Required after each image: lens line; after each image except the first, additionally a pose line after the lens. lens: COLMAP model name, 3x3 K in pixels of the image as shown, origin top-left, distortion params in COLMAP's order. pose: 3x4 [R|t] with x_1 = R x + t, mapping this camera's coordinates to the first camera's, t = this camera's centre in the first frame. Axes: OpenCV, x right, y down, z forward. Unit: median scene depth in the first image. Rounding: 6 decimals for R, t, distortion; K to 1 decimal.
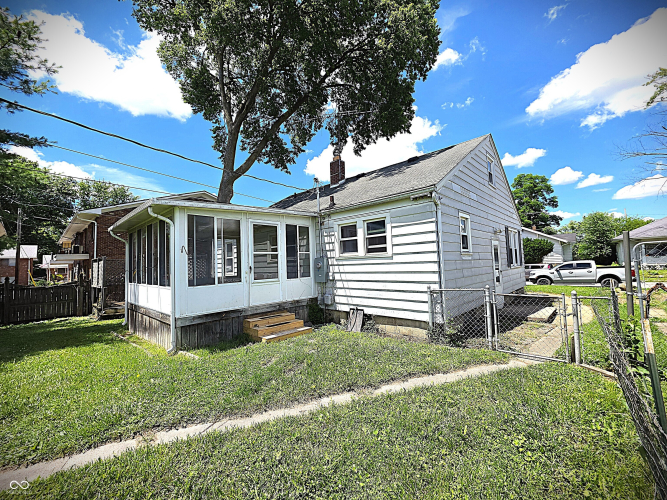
lens RADIAL K [[268.0, 0, 344.6], [0, 268.0, 247.6], [0, 0, 1]] dist [-0.001102, 0.002501]
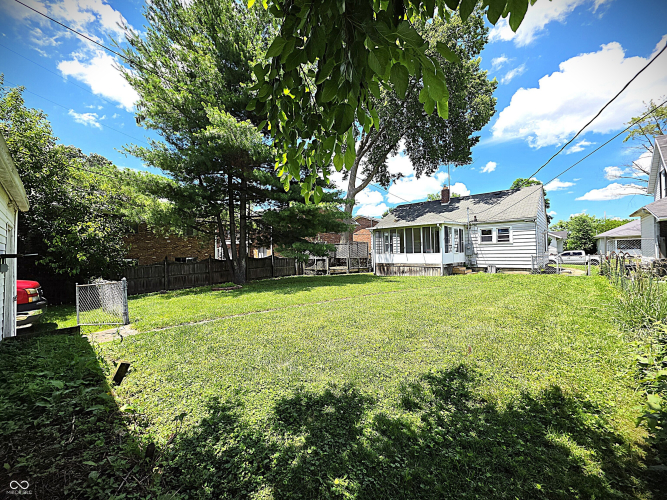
lens RADIAL K [[268.0, 0, 334.4], [0, 268.0, 247.7], [0, 0, 1]] dist [-0.001102, 0.002501]
pose [[0.999502, 0.020797, 0.023749, -1.287515], [-0.021608, 0.999174, 0.034420, 0.018747], [-0.023013, -0.034916, 0.999125, -1.210957]]
